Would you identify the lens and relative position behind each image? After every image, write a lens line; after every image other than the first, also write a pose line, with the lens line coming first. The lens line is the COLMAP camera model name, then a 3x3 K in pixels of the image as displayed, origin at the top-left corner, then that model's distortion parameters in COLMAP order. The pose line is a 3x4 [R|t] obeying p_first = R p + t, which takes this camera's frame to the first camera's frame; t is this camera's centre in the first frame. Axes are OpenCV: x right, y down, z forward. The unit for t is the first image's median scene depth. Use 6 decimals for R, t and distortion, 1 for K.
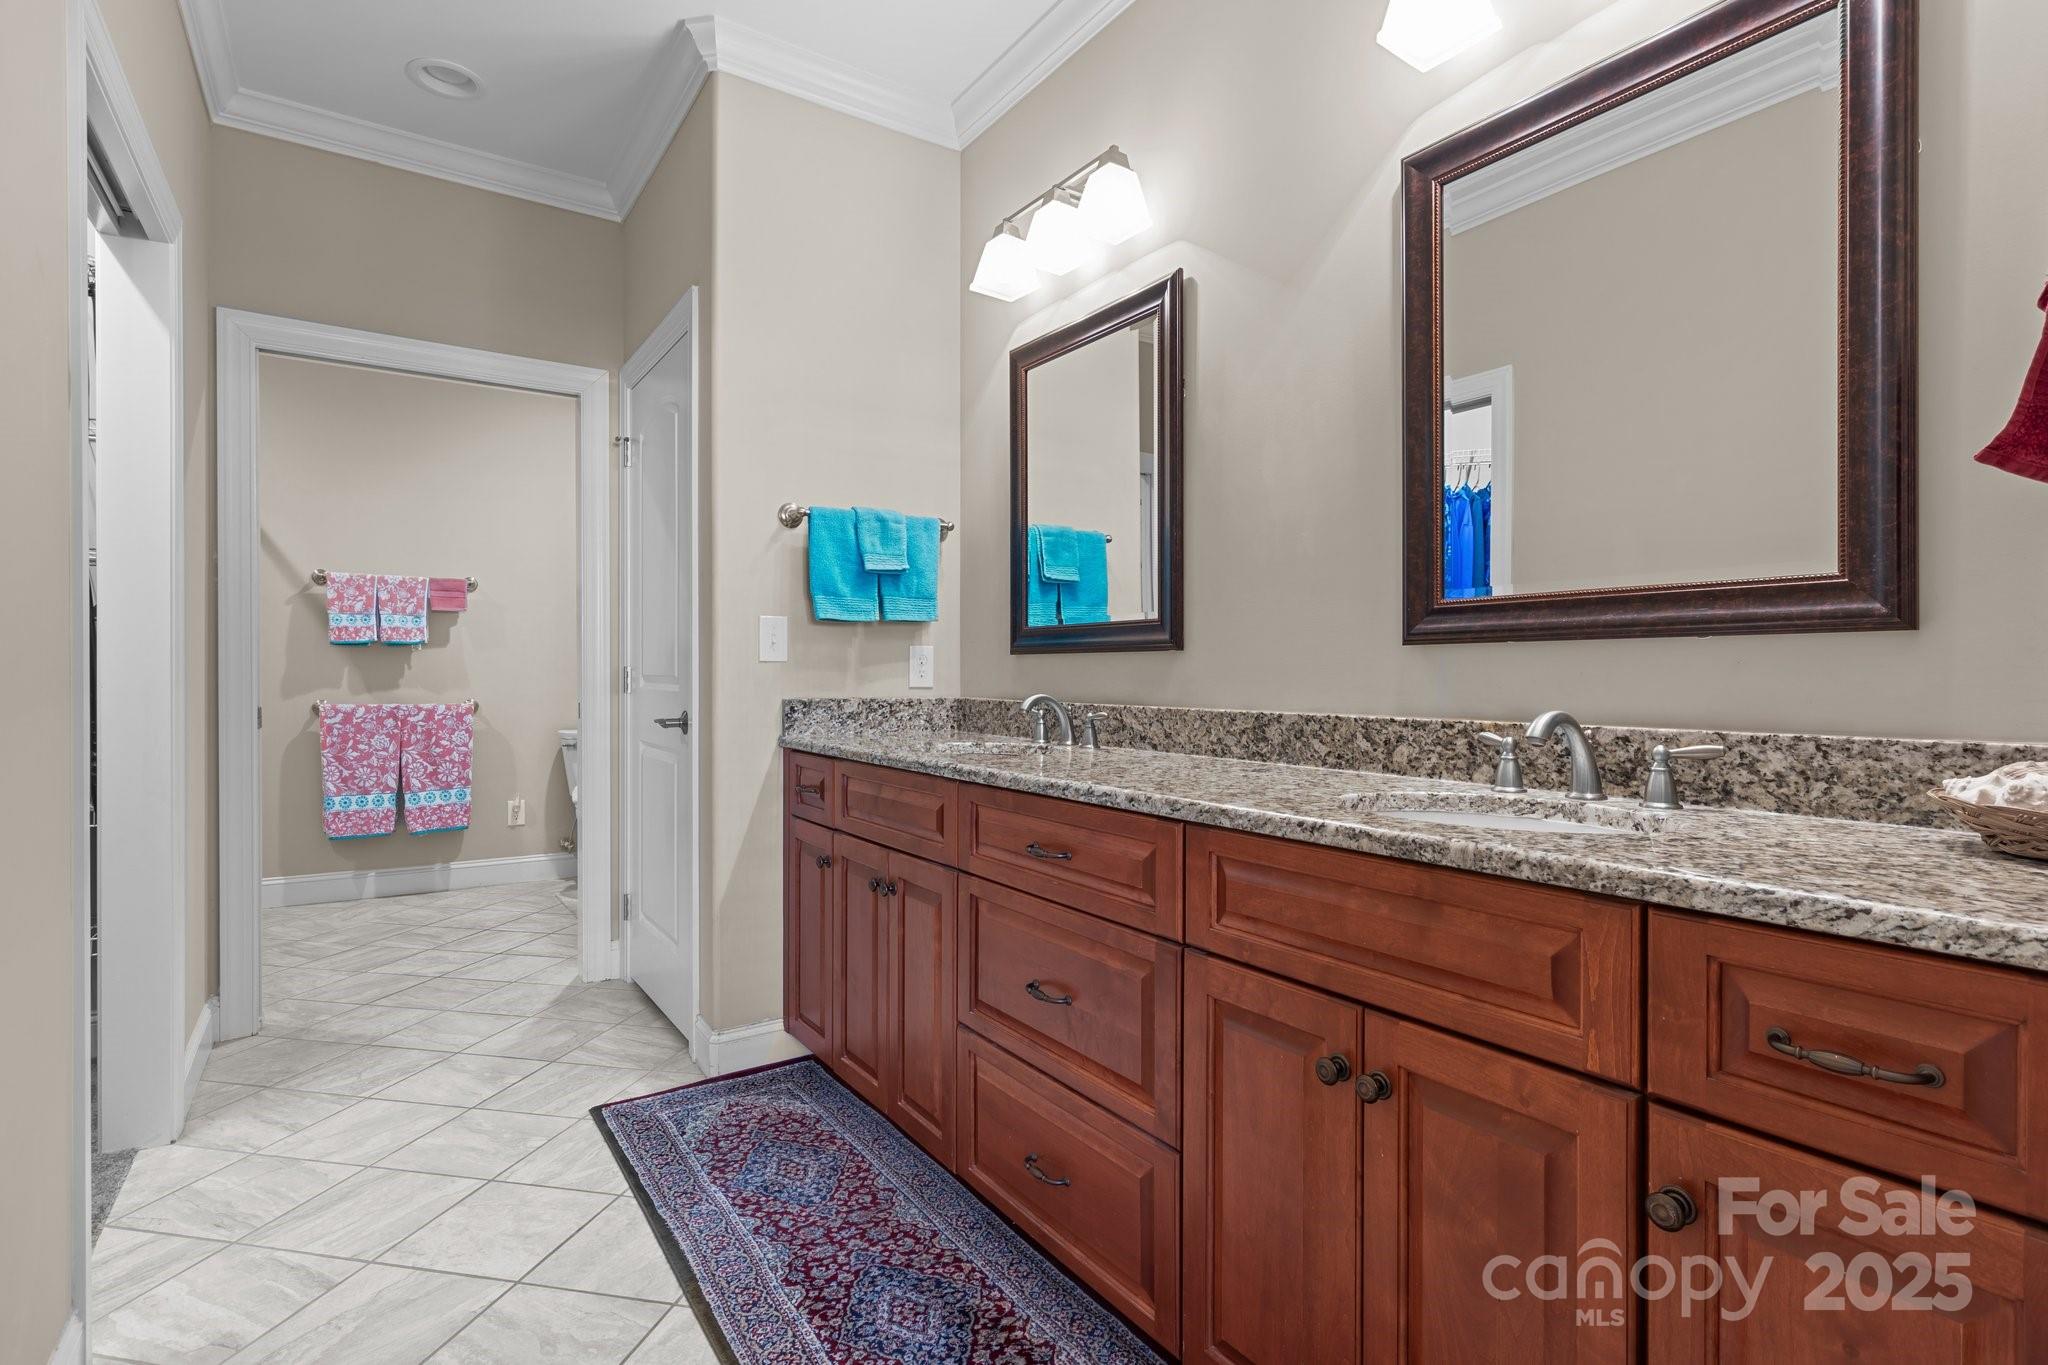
lens RADIAL K [[1005.4, 0, 1034.3], [0, 1005.4, 682.9], [0, 0, 1]] dist [-0.001423, -0.000311]
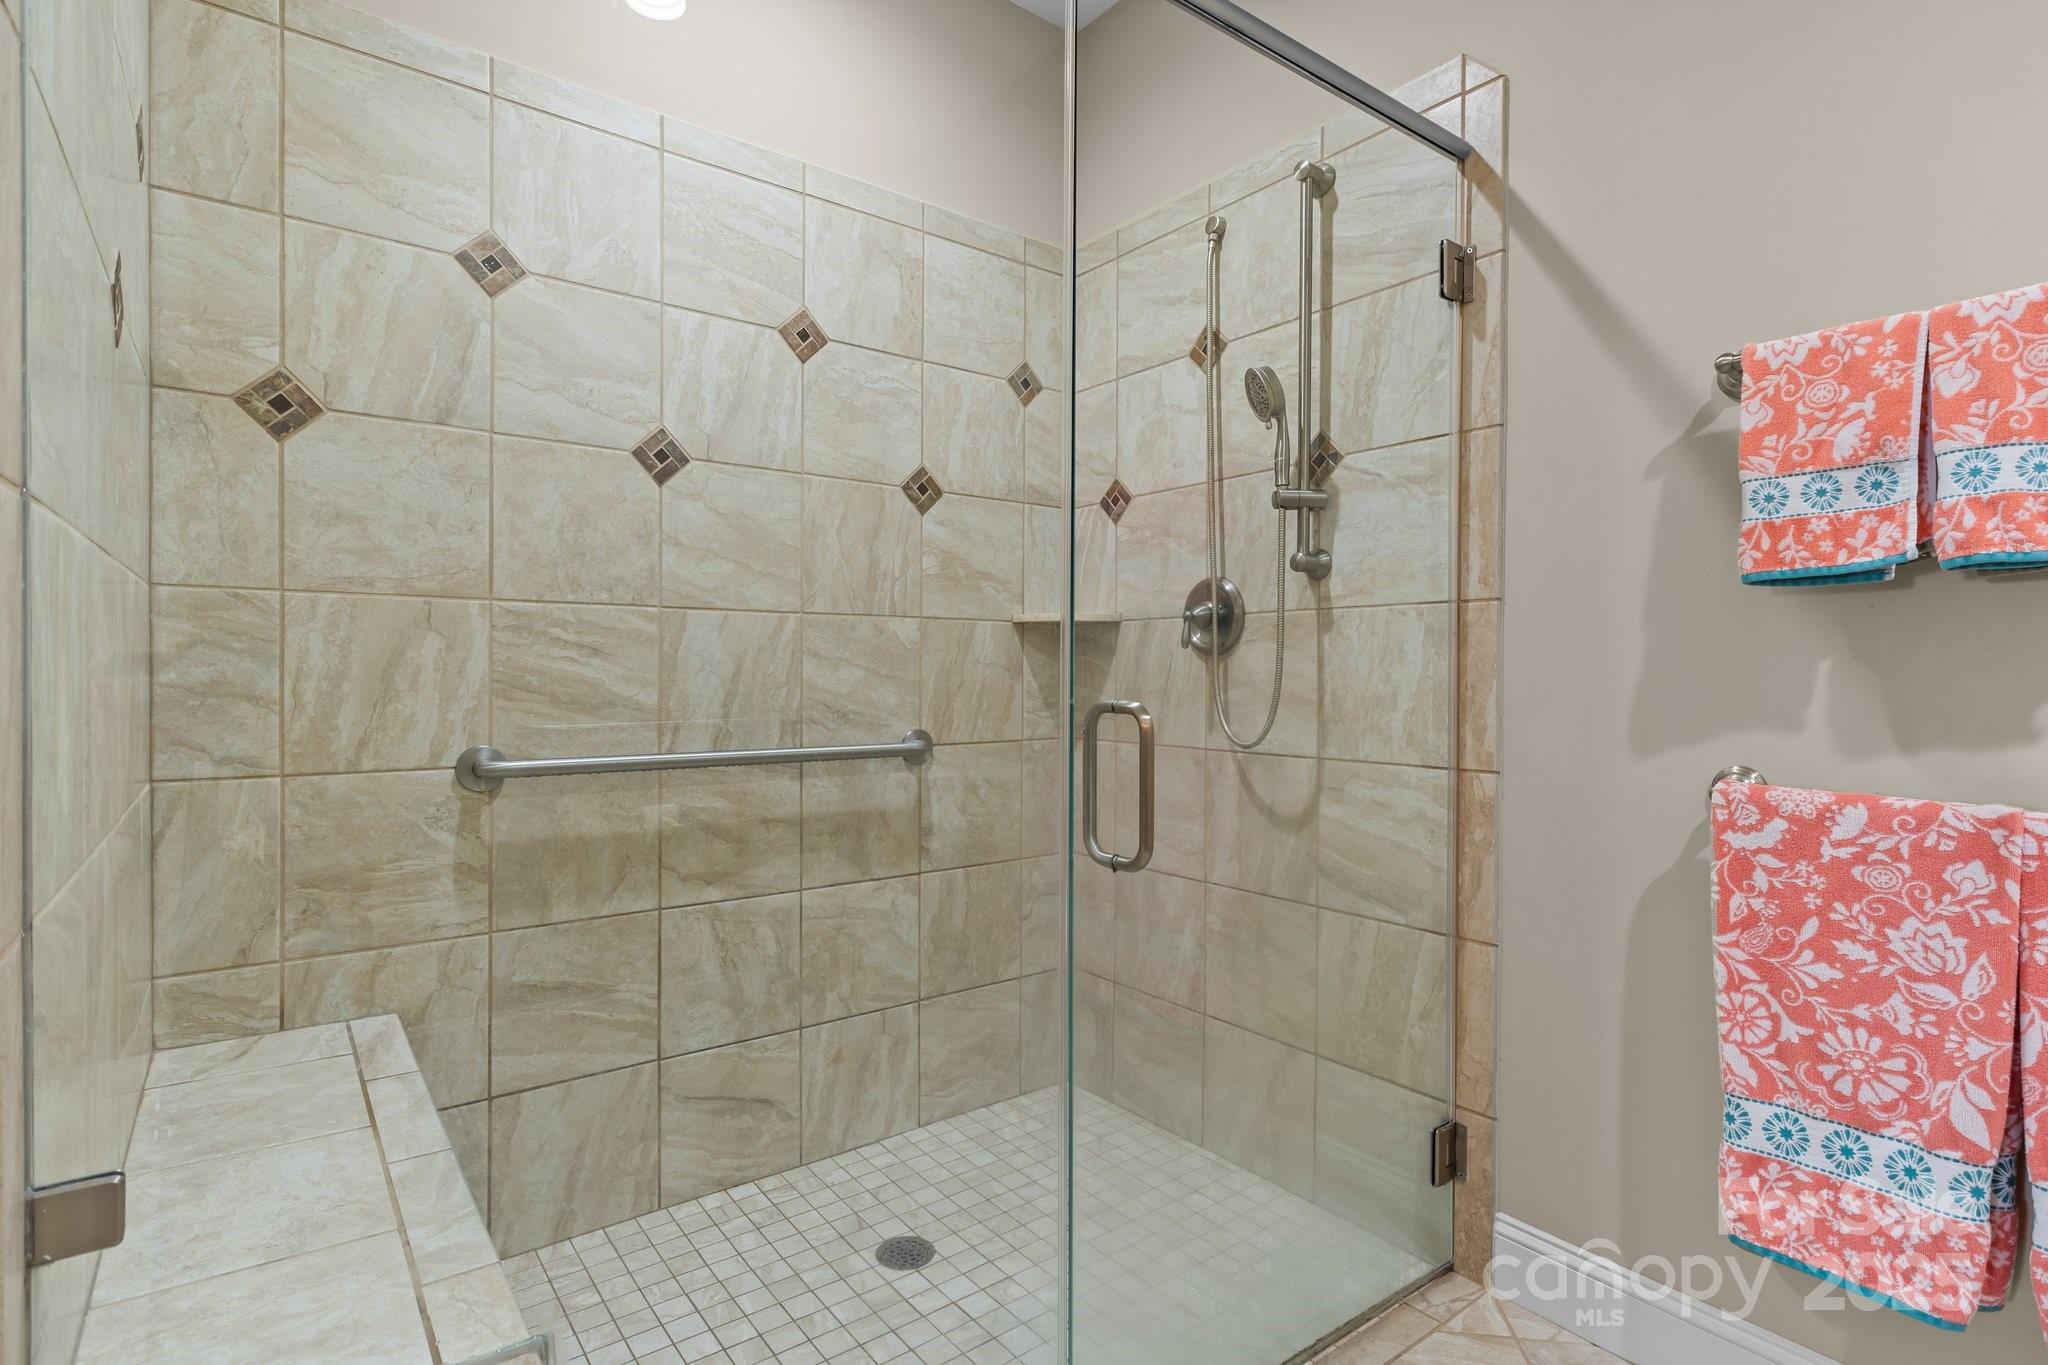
lens RADIAL K [[1005.4, 0, 1022.7], [0, 1005.4, 680.5], [0, 0, 1]] dist [-0.001423, -0.000311]
pose [[0.062872, 0.012432, -0.997944, -0.410809], [-0.004655, 0.999915, 0.012163, -0.012394], [0.998011, 0.003880, 0.062924, 0.756482]]
